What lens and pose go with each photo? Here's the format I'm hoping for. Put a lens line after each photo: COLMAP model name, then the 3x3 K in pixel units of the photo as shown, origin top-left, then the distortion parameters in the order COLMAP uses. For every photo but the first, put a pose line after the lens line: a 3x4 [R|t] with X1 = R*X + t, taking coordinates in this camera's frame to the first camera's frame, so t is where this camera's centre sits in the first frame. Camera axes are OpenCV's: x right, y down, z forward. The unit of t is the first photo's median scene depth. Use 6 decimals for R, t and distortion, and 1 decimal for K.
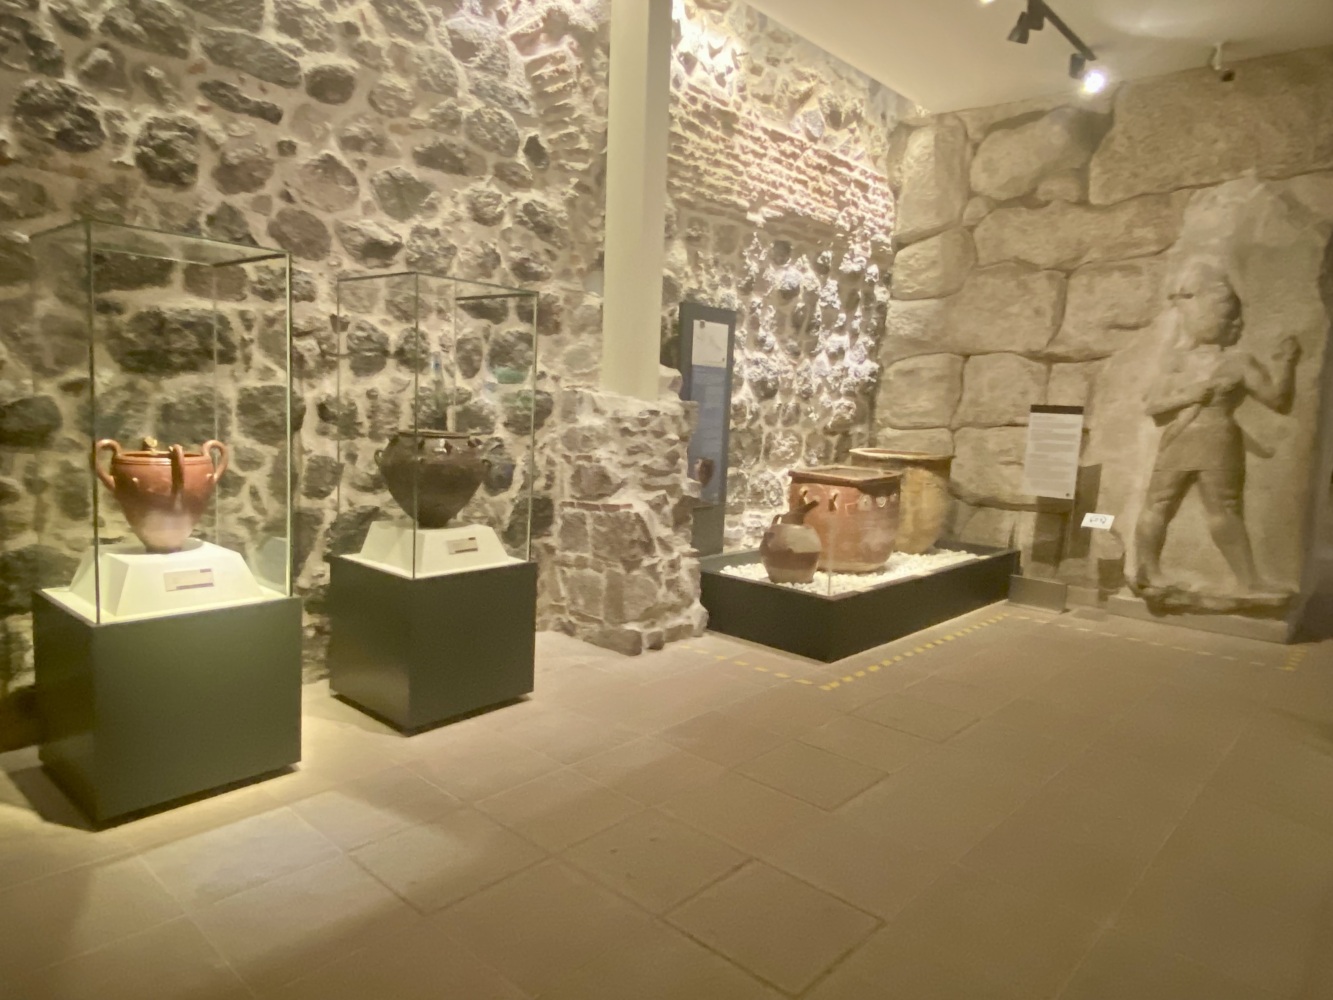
lens RADIAL K [[857.0, 0, 666.5], [0, 857.0, 500.0], [0, 0, 1]] dist [0.065014, -0.065265]
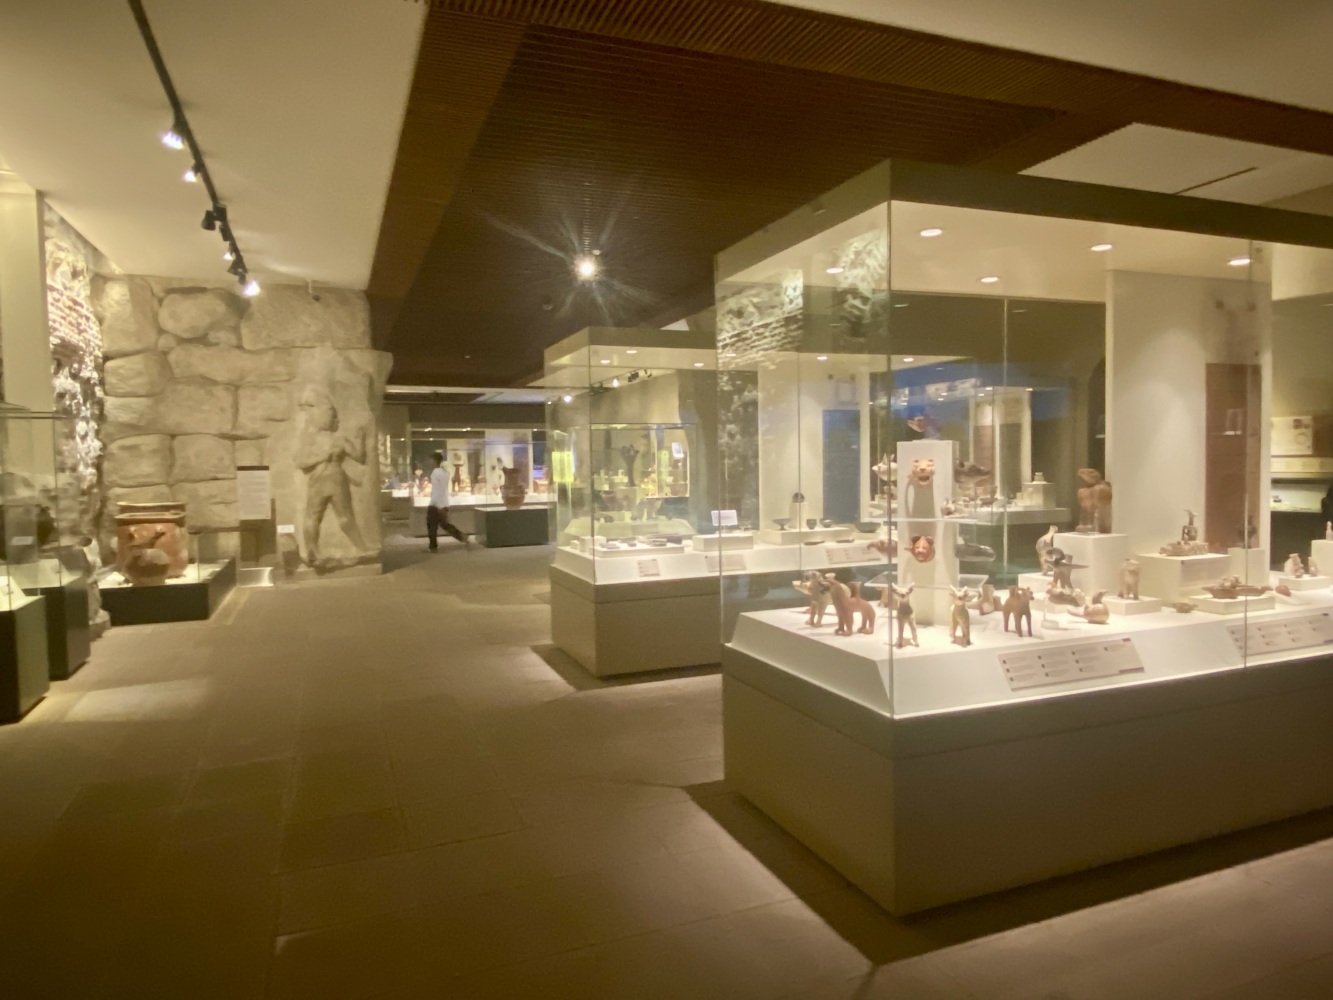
lens RADIAL K [[857.0, 0, 666.5], [0, 857.0, 500.0], [0, 0, 1]] dist [0.065014, -0.065265]
pose [[0.448106, -0.086918, 0.889745, -0.680581], [0.139875, 0.989821, 0.026248, 0.026132], [-0.882970, 0.112691, 0.455702, -0.474359]]
